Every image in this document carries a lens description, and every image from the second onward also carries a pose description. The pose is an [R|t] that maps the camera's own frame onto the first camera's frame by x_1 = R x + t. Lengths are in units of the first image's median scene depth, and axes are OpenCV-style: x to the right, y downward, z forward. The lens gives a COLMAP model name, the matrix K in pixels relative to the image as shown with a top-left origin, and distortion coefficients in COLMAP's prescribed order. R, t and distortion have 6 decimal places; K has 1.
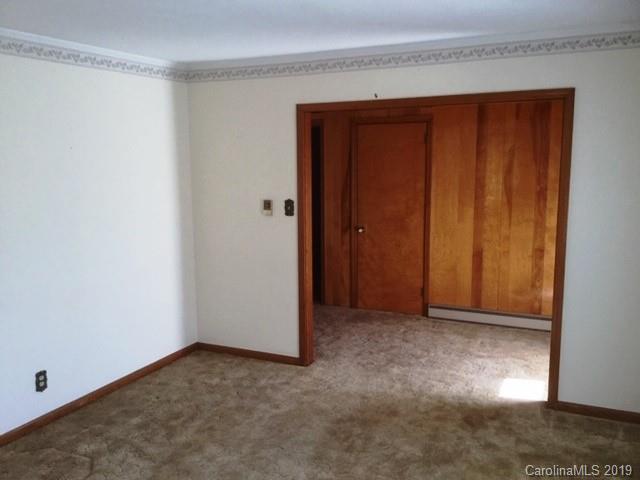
lens RADIAL K [[586.5, 0, 320.0], [0, 586.5, 240.0], [0, 0, 1]] dist [0.120373, -0.220952]
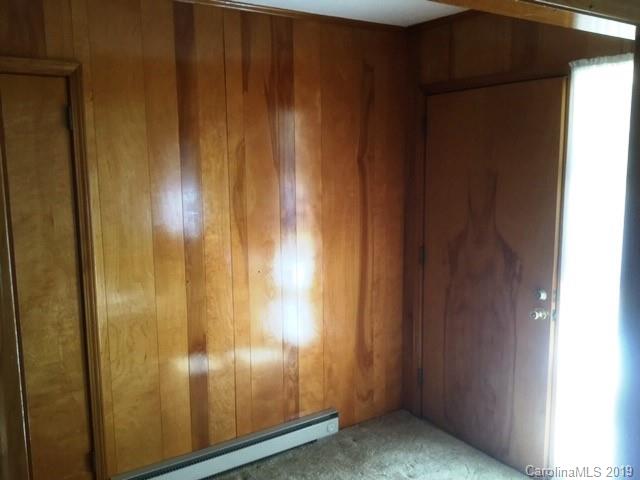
lens RADIAL K [[586.5, 0, 320.0], [0, 586.5, 240.0], [0, 0, 1]] dist [0.120373, -0.220952]
pose [[0.856691, -0.074204, 0.510466, 0.106139], [0.085049, 0.996375, 0.002105, -0.064171], [-0.508771, 0.041611, 0.859896, 0.520355]]
